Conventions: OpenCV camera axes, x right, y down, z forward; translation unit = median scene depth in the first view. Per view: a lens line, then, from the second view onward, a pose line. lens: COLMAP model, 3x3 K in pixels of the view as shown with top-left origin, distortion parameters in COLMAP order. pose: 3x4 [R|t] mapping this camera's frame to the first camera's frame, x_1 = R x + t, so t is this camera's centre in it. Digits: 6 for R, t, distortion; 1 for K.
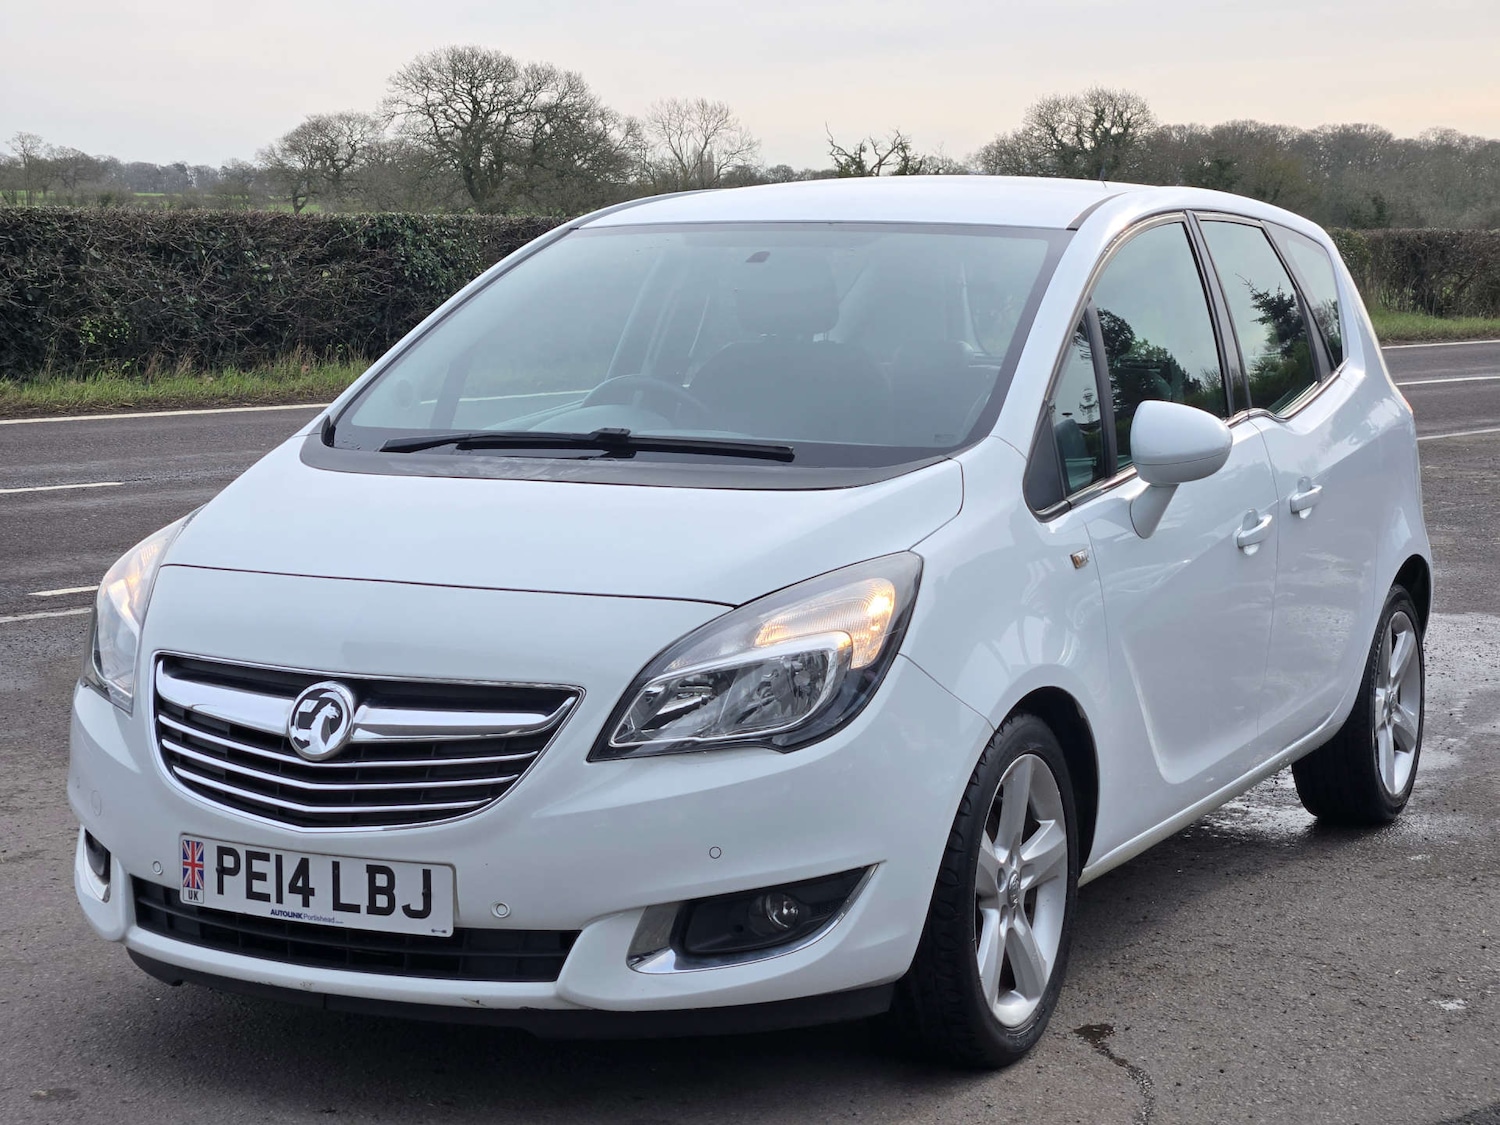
lens RADIAL K [[2838.1, 0, 752.3], [0, 2838.1, 462.8], [0, 0, 1]] dist [-0.165061, 1.900325]
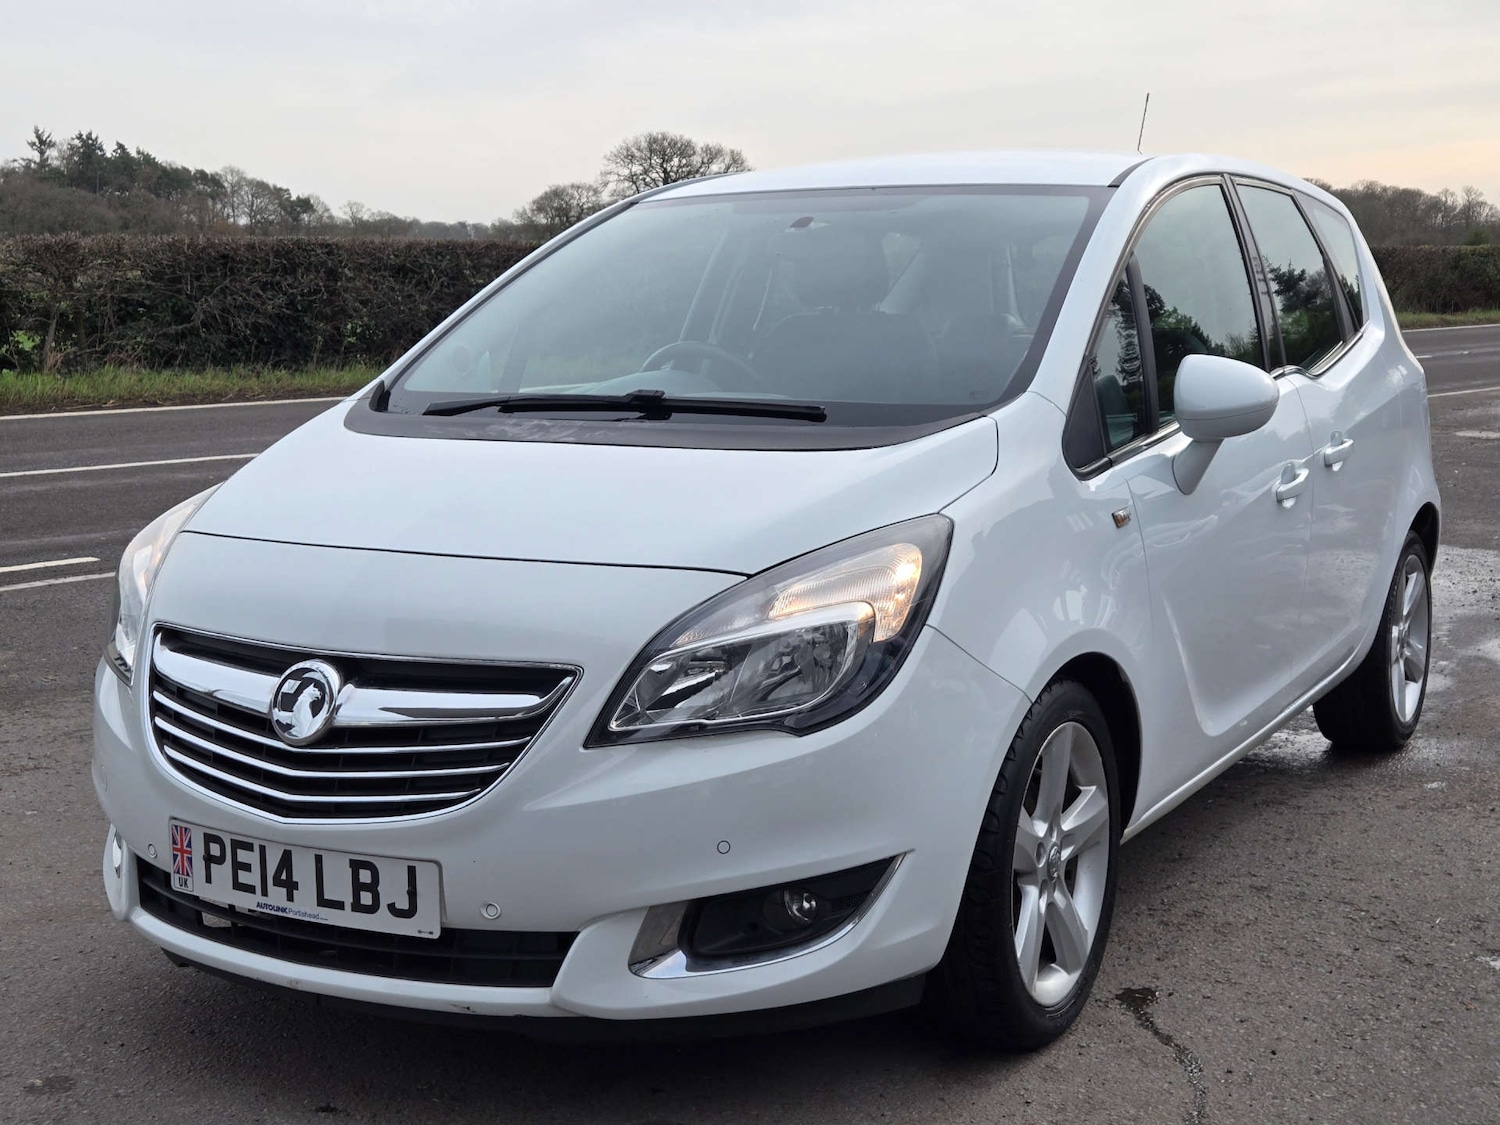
lens RADIAL K [[1979.1, 0, 750.0], [0, 1979.1, 562.5], [0, 0, 1]] dist [0.075125, -0.036965]
pose [[0.998178, -0.005936, -0.060042, 0.030417], [0.009920, 0.997752, 0.066273, 0.003078], [0.059514, -0.066748, 0.995993, 0.326384]]
